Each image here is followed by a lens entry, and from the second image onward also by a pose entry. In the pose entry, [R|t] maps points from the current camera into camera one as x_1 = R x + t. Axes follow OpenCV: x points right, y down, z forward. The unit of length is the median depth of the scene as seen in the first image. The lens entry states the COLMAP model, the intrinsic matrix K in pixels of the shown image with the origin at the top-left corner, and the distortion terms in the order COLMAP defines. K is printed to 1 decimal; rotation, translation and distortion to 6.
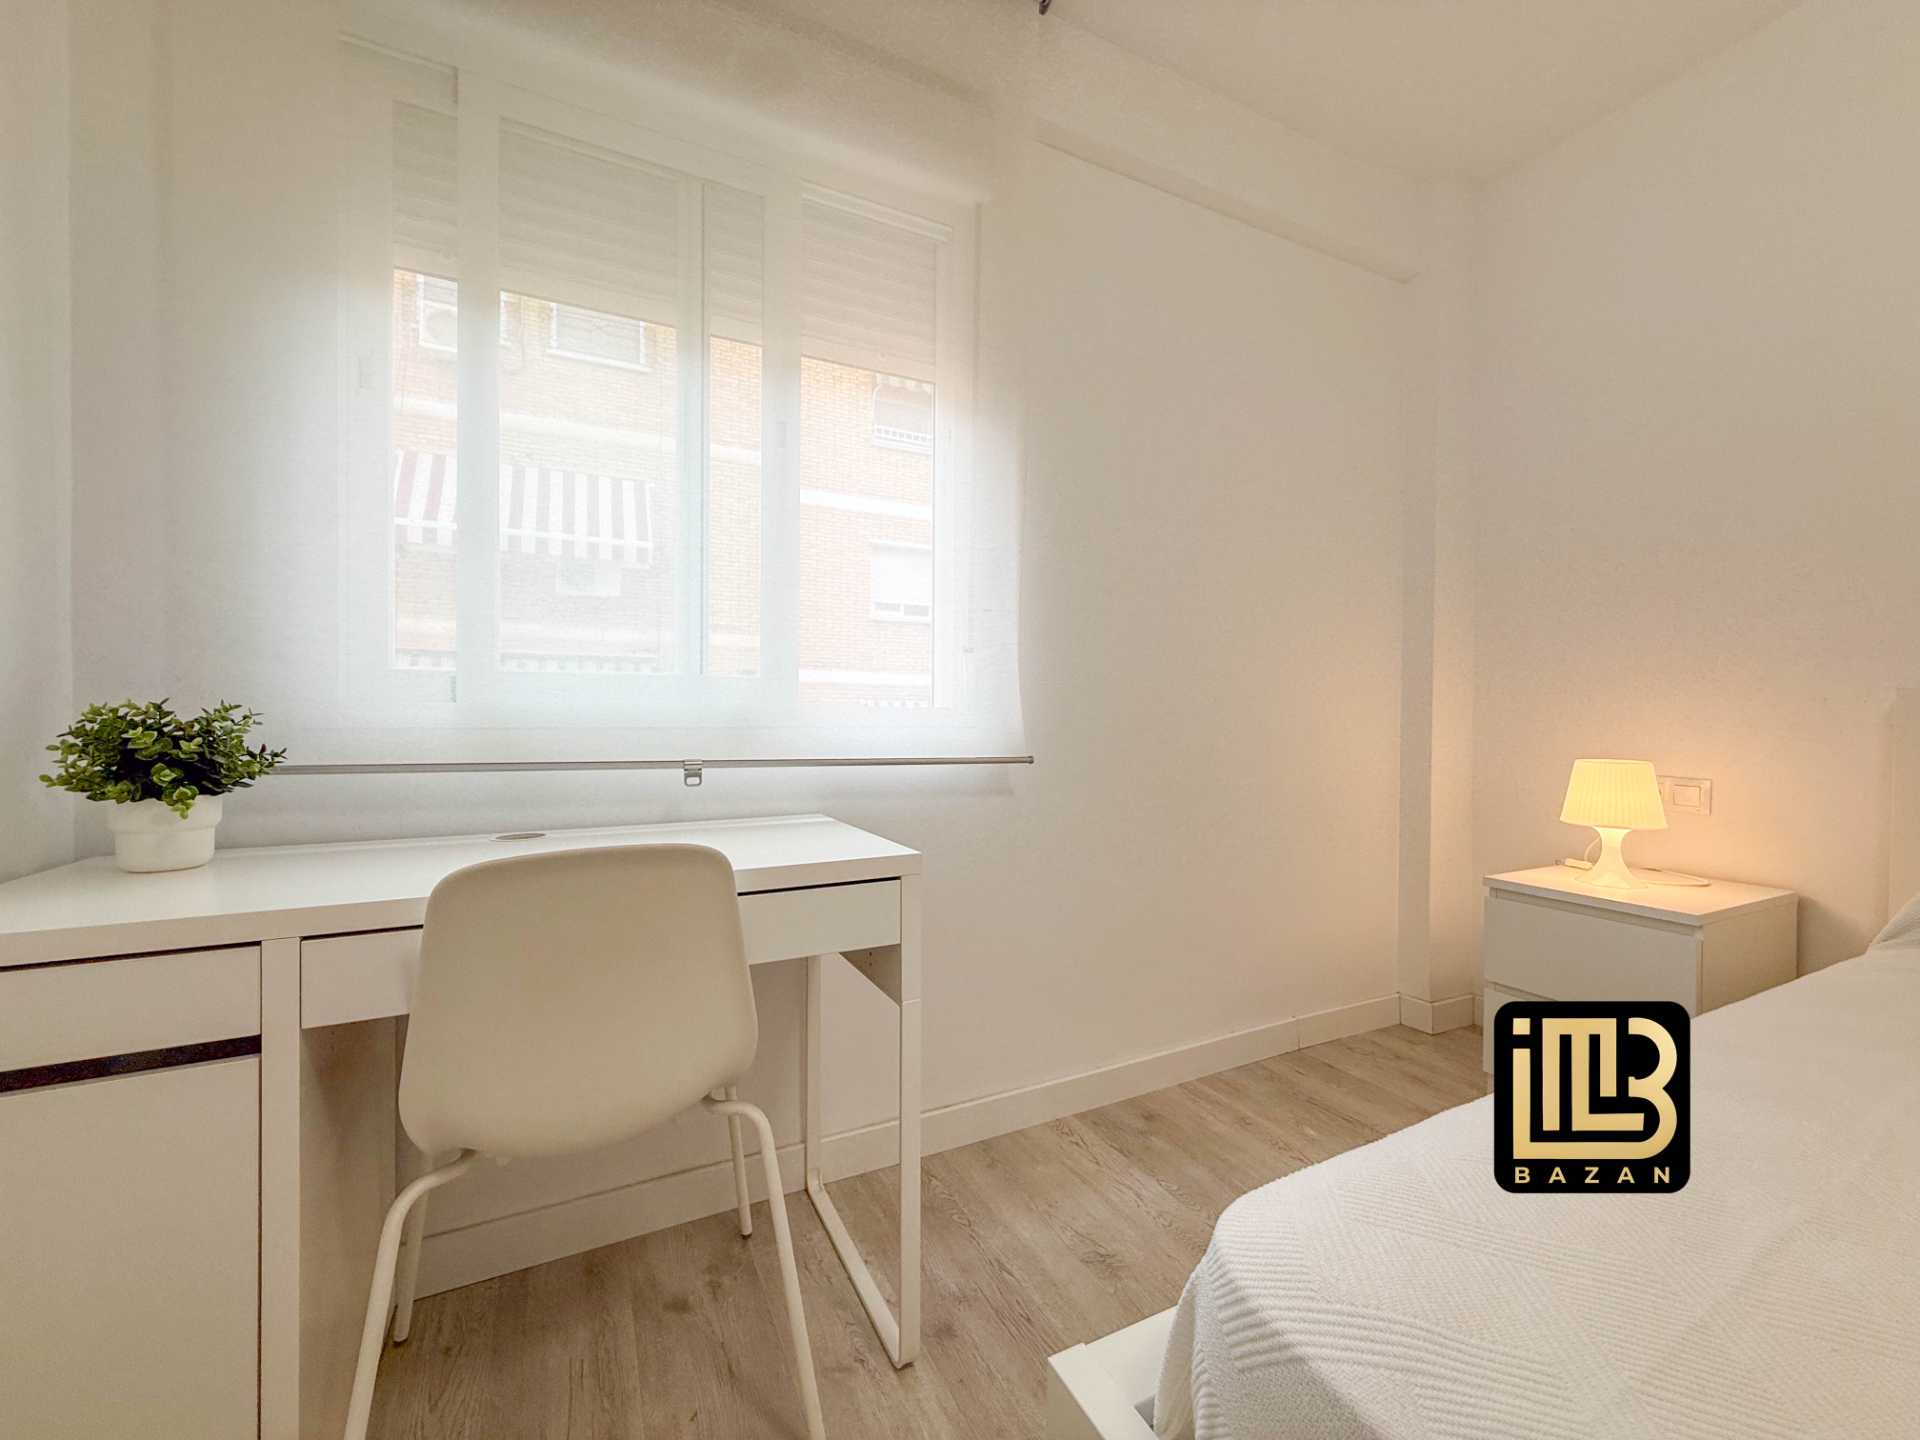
lens RADIAL K [[772.7, 0, 954.9], [0, 772.7, 720.3], [0, 0, 1]] dist [-0.000279, -0.000069]
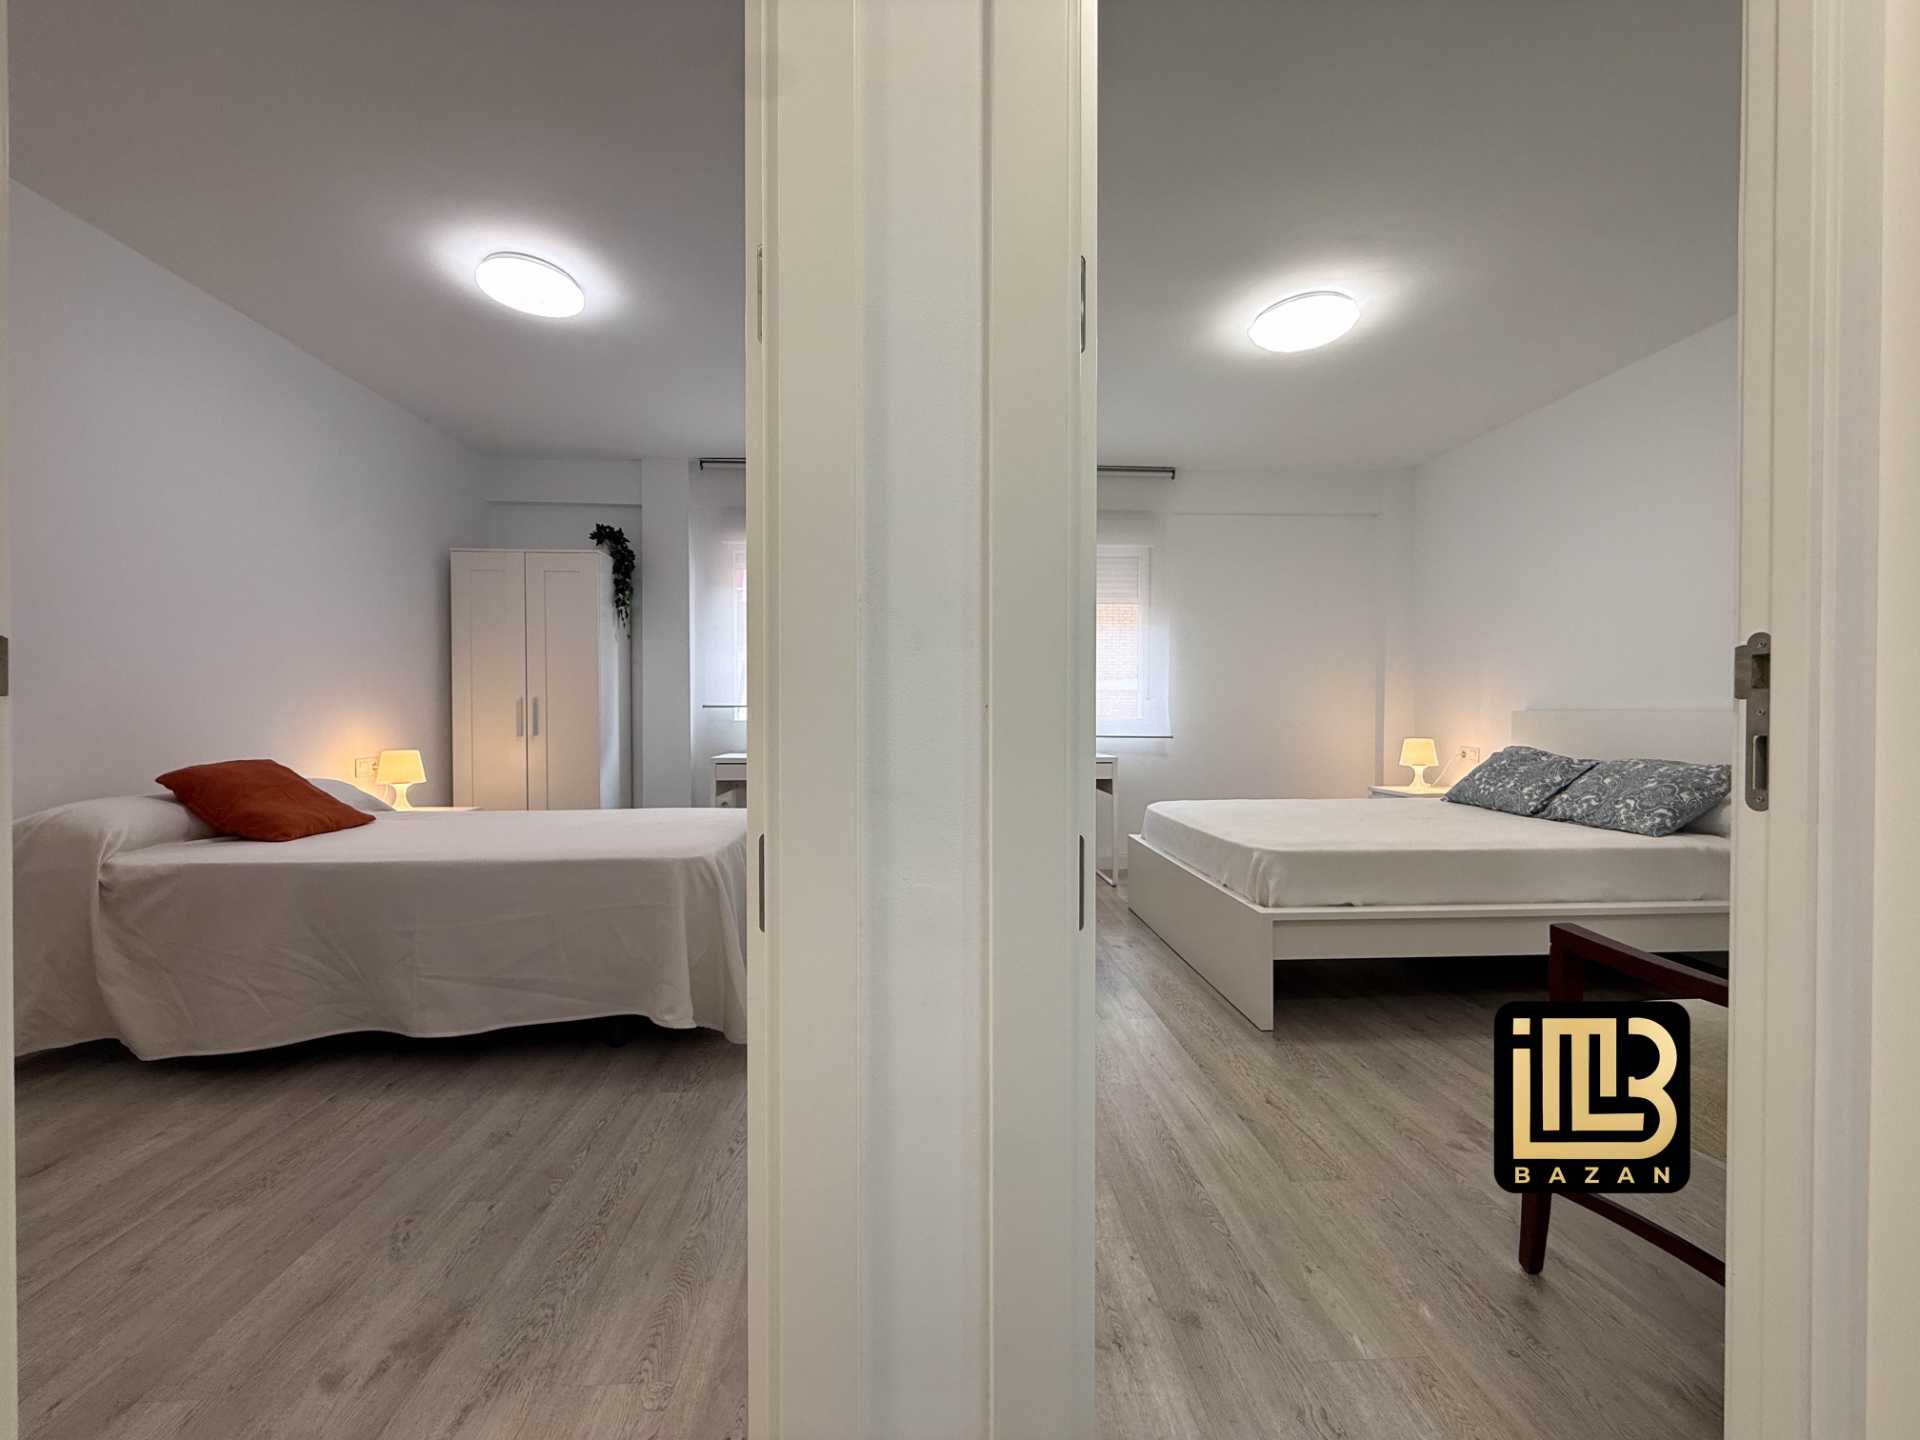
lens RADIAL K [[761.8, 0, 957.3], [0, 761.8, 724.6], [0, 0, 1]] dist [-0.000090, -0.000191]
pose [[0.921175, -0.001382, -0.389145, 0.545179], [0.004912, 0.999955, 0.008076, -0.024179], [0.389117, -0.009351, 0.921141, -2.209891]]
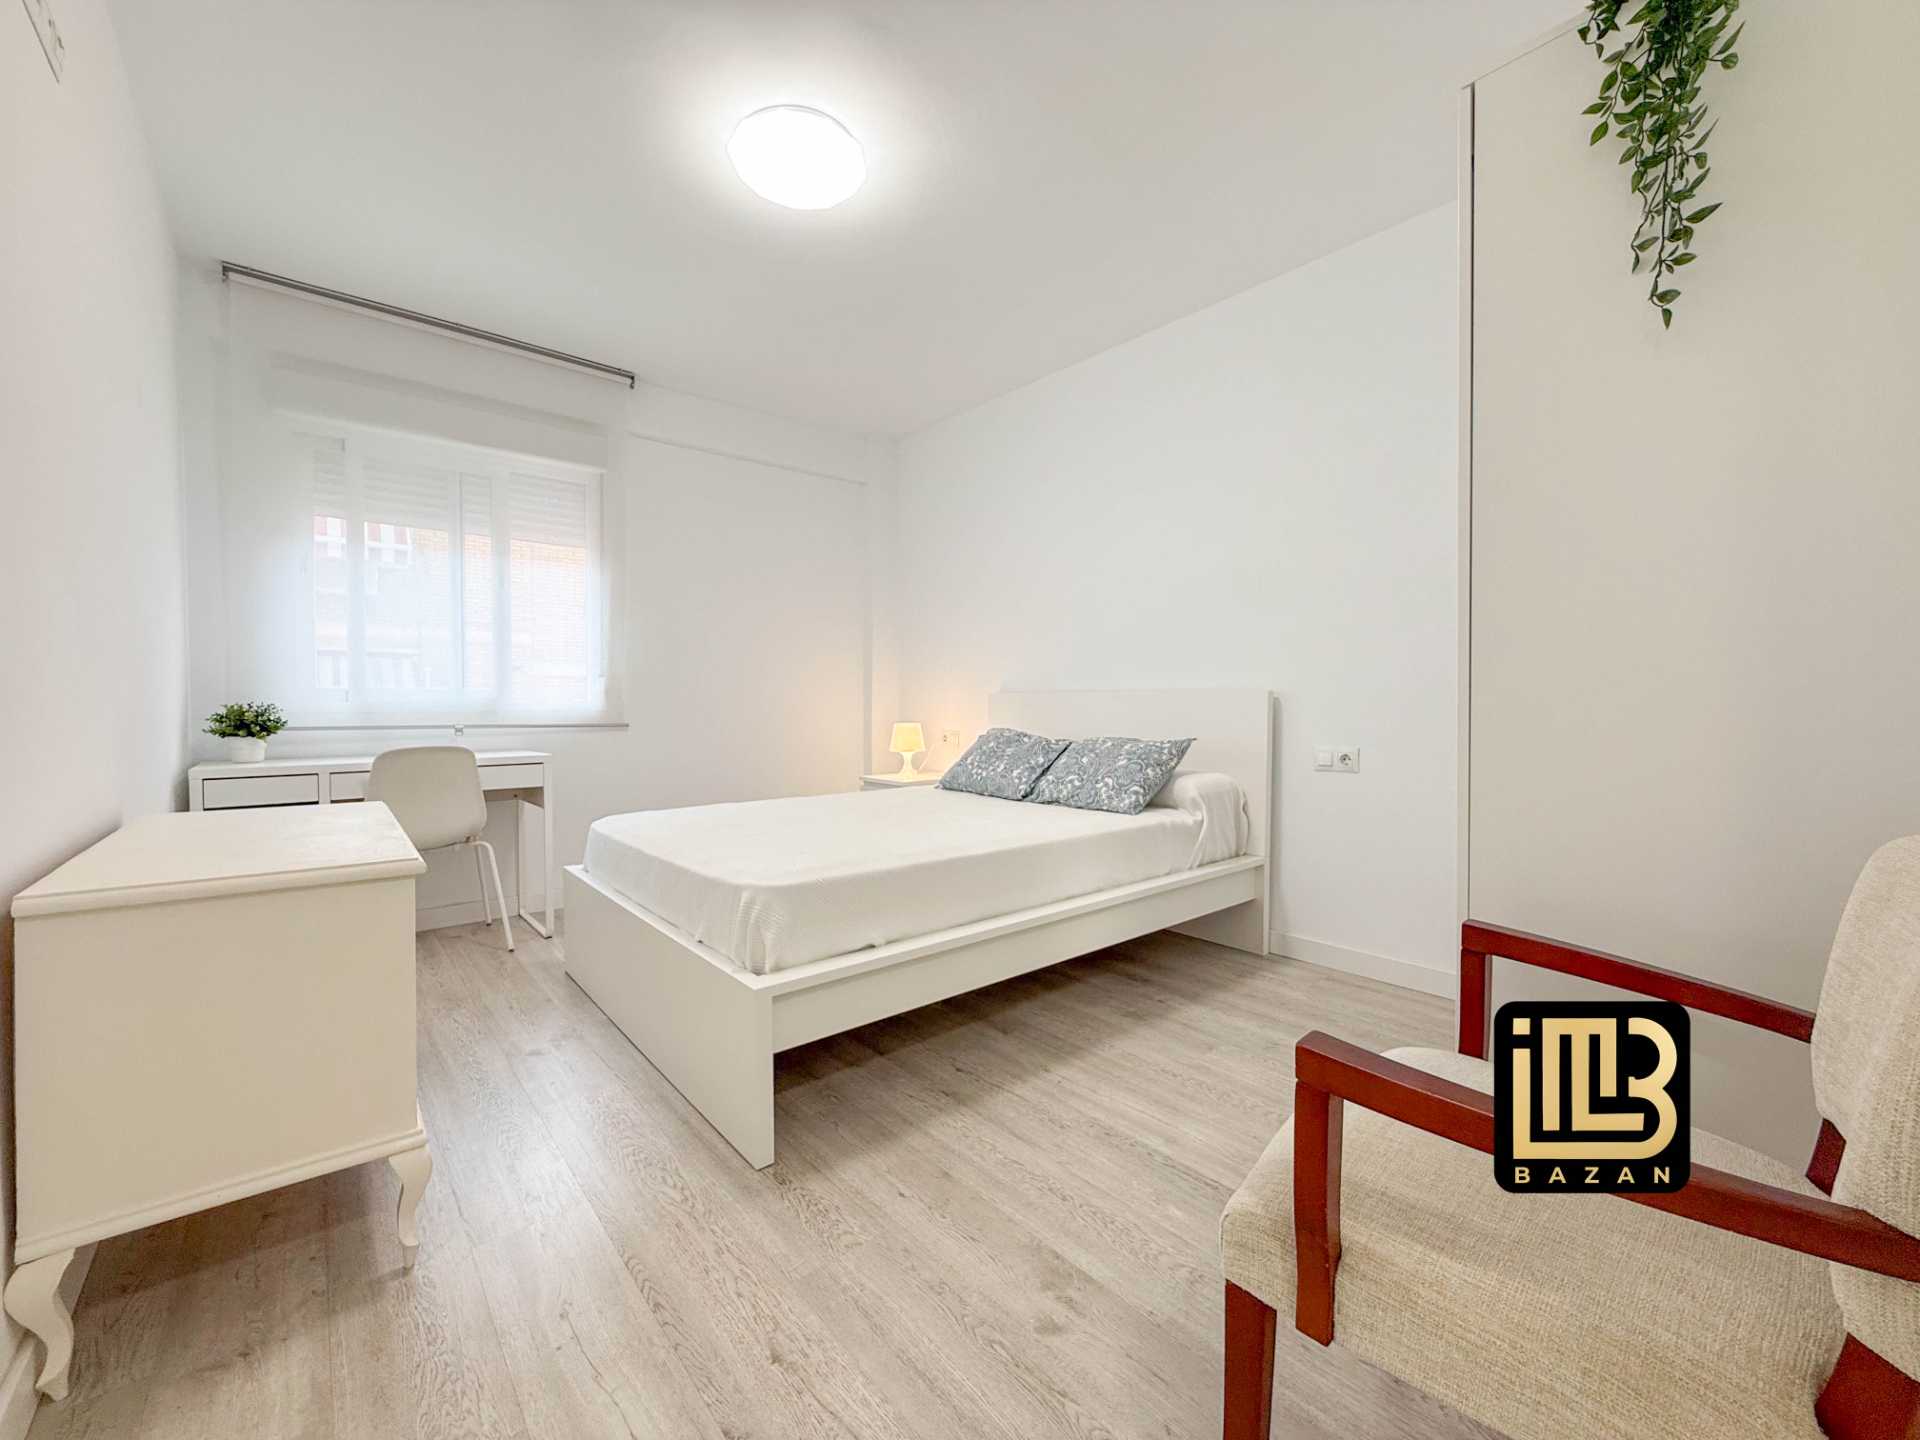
lens RADIAL K [[769.6, 0, 953.2], [0, 769.6, 719.2], [0, 0, 1]] dist [-0.000630, -0.000153]
pose [[0.969677, -0.011359, 0.244124, 0.520104], [0.008046, 0.999862, 0.014565, 0.010052], [-0.244256, -0.012159, 0.969635, -1.559196]]
